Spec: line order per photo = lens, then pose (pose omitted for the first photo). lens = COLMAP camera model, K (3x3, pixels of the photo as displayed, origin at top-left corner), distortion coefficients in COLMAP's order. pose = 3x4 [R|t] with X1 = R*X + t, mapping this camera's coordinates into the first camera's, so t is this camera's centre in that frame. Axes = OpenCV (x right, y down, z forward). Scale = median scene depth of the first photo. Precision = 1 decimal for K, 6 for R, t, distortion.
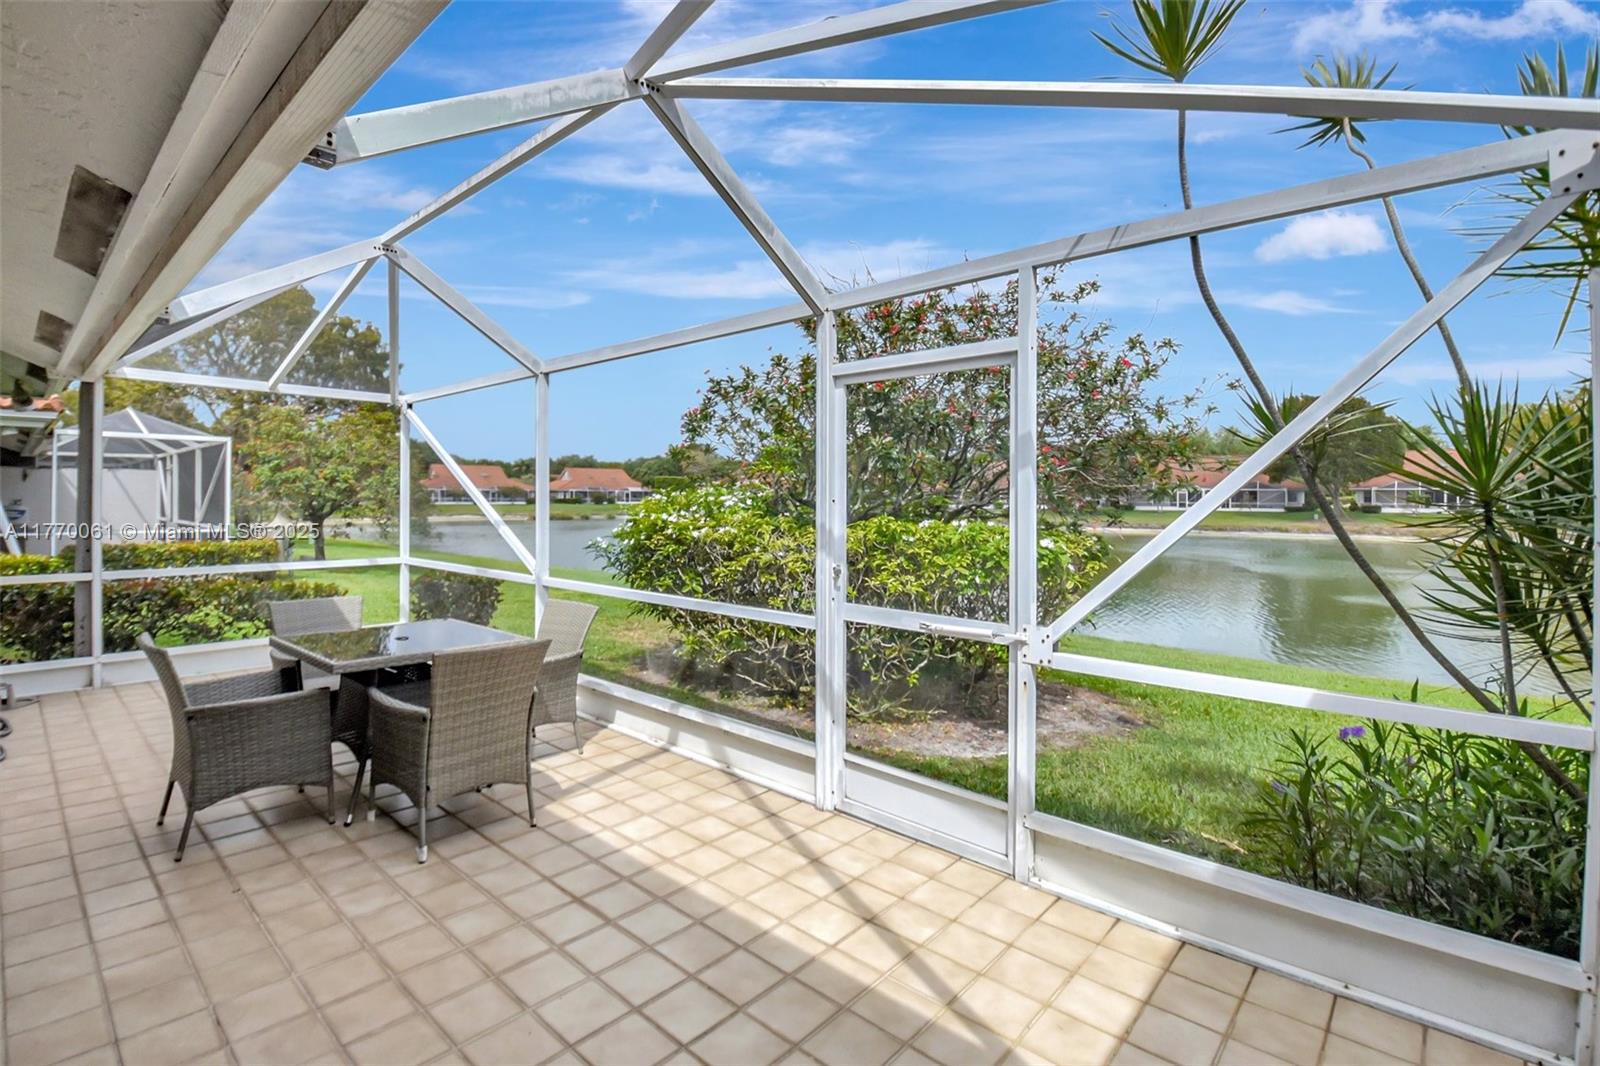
lens RADIAL K [[712.9, 0, 800.0], [0, 712.9, 533.0], [0, 0, 1]] dist [0.000338, -0.018214]
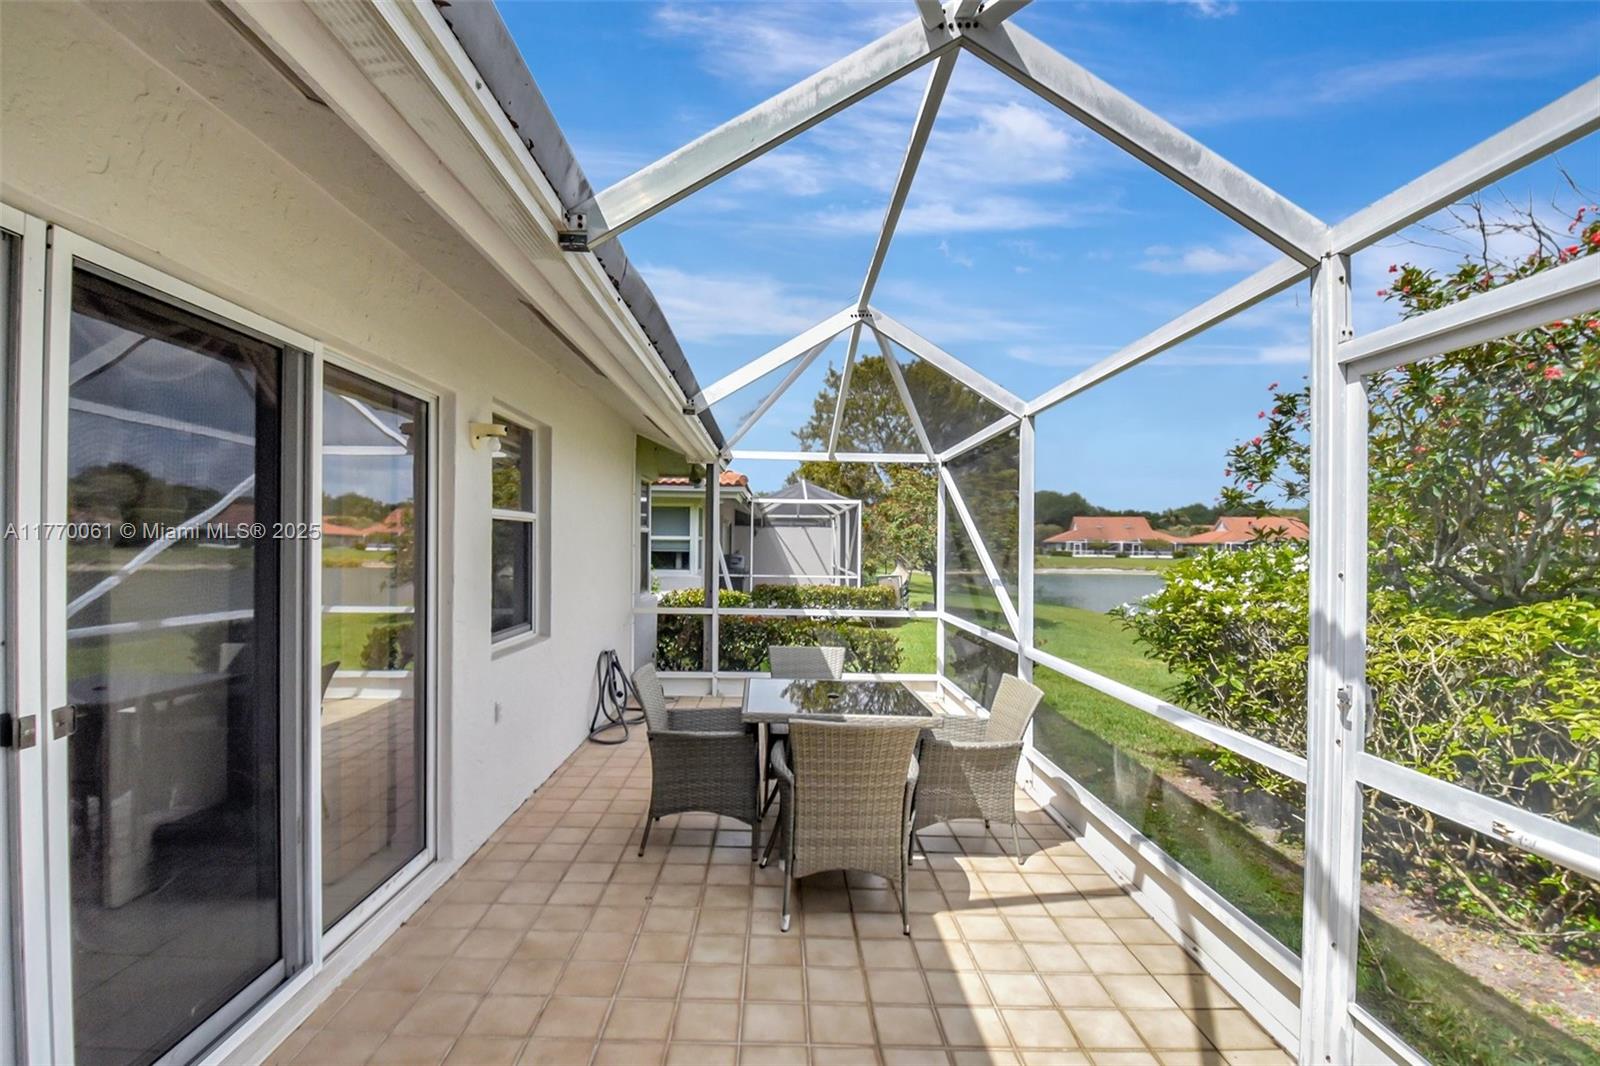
lens RADIAL K [[748.0, 0, 818.5], [0, 748.0, 561.4], [0, 0, 1]] dist [0.001439, -0.020333]
pose [[0.685164, 0.021187, -0.728081, 0.155309], [-0.046607, 0.998804, -0.014795, -0.021762], [0.726896, 0.044070, 0.685332, 0.191693]]
